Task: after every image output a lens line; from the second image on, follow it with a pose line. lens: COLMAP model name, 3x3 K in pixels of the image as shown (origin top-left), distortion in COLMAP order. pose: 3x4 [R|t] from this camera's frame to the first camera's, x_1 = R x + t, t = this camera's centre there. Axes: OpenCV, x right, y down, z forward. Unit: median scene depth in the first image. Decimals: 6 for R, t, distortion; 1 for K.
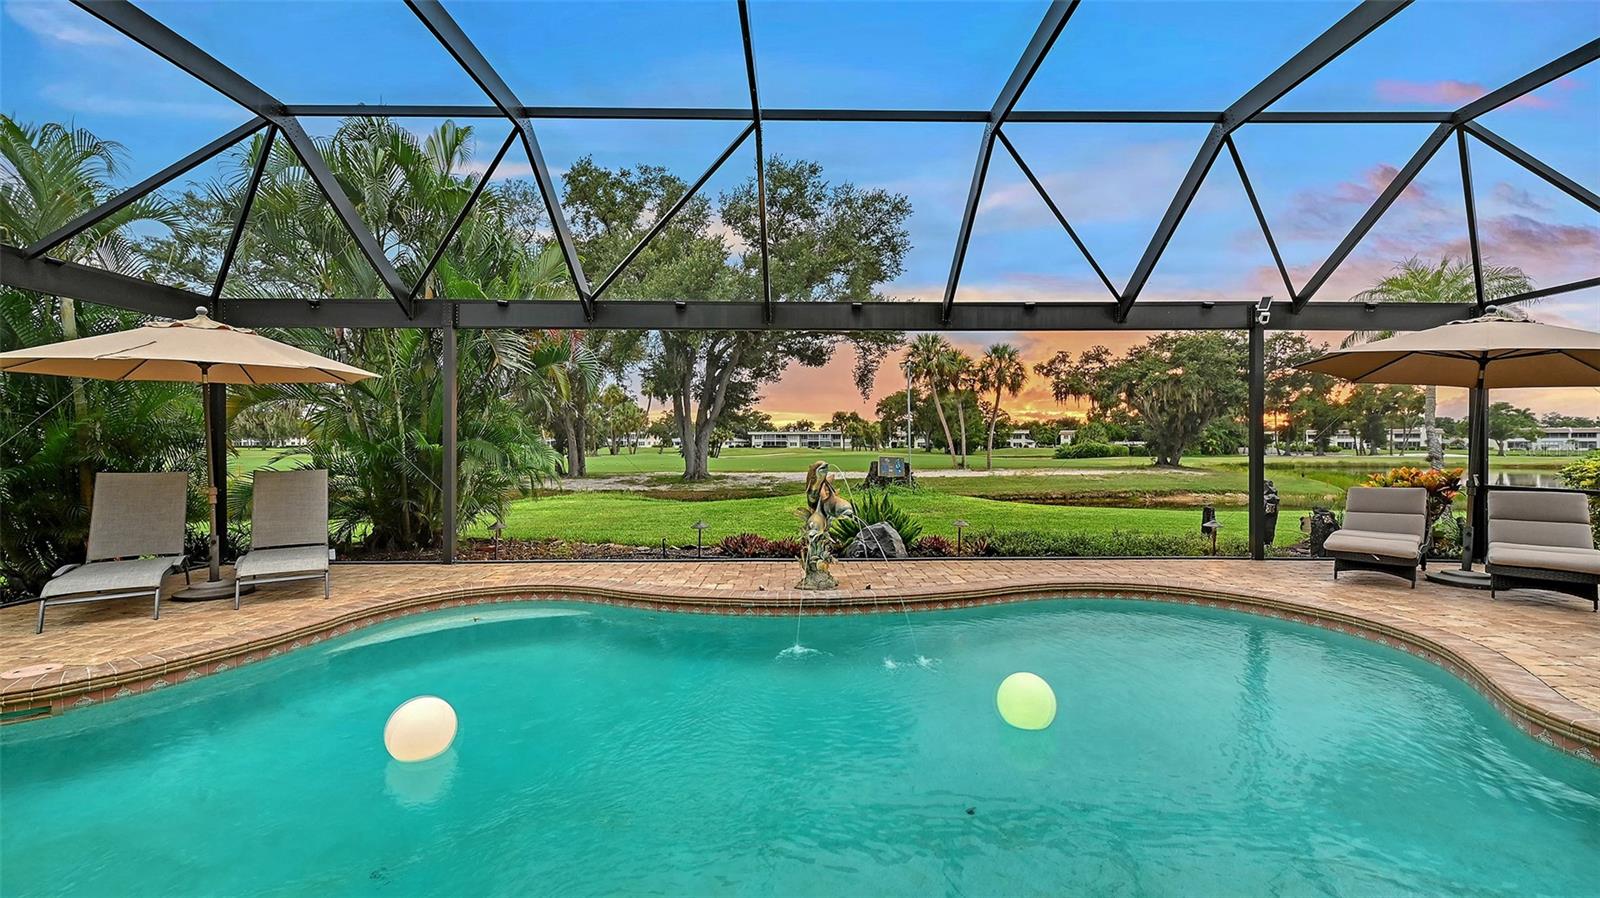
lens RADIAL K [[633.7, 0, 807.2], [0, 633.7, 446.3], [0, 0, 1]] dist [-0.000261, 0.000058]
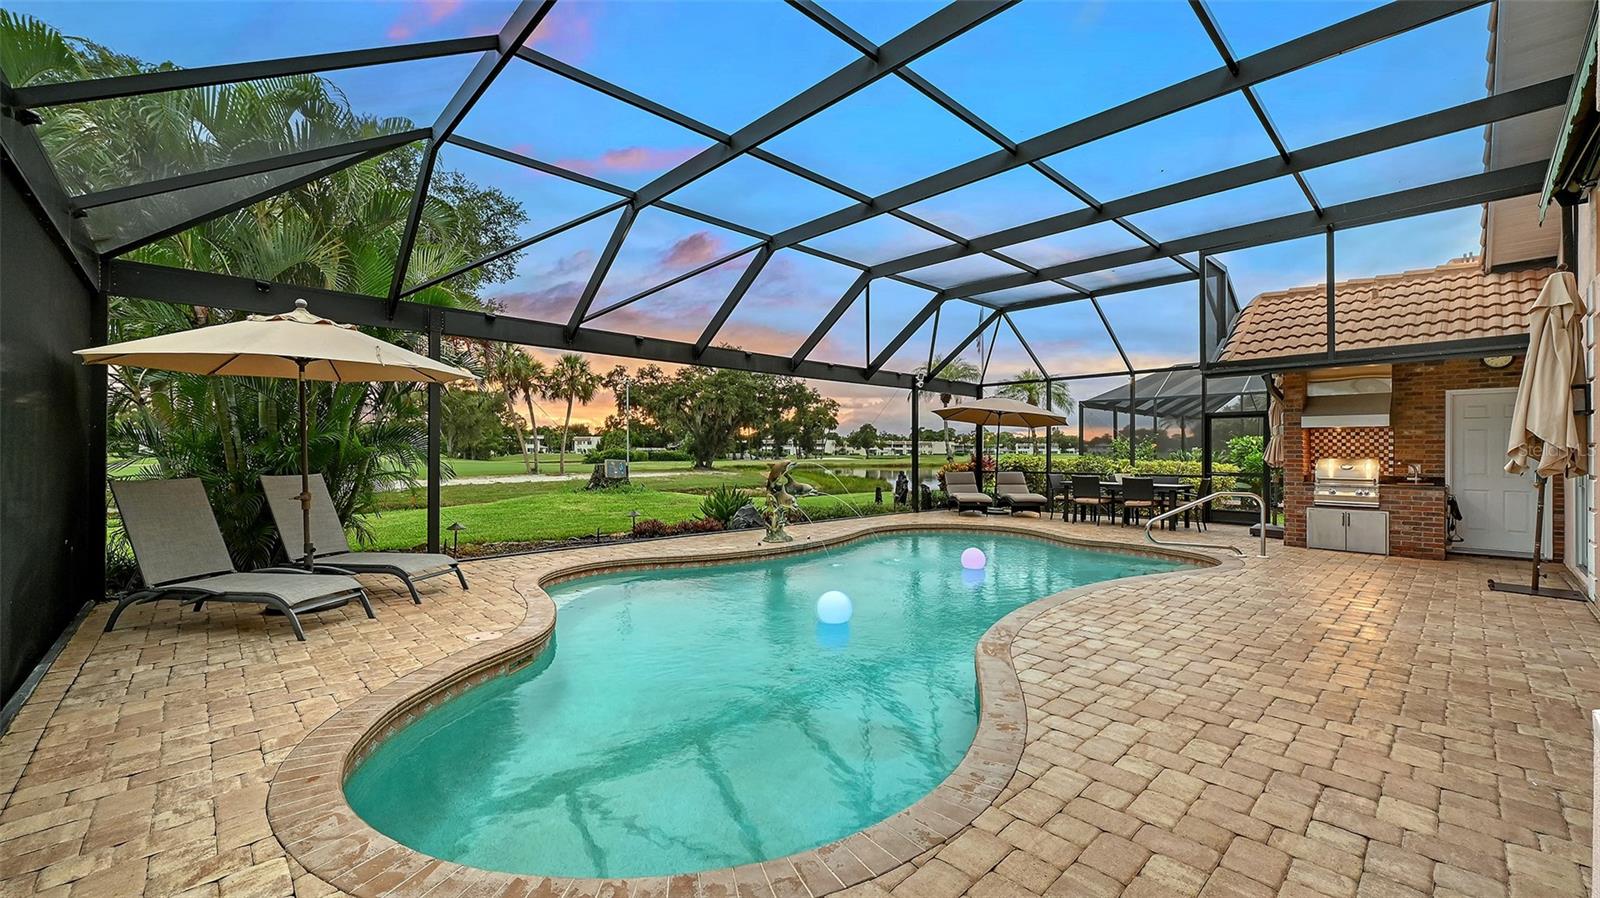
lens RADIAL K [[637.7, 0, 778.1], [0, 637.7, 452.3], [0, 0, 1]] dist [0.001592, 0.000065]
pose [[0.754661, 0.002809, 0.656109, -0.190999], [-0.003463, 0.999994, -0.000298, 0.000607], [-0.656106, -0.002048, 0.754666, -0.031001]]
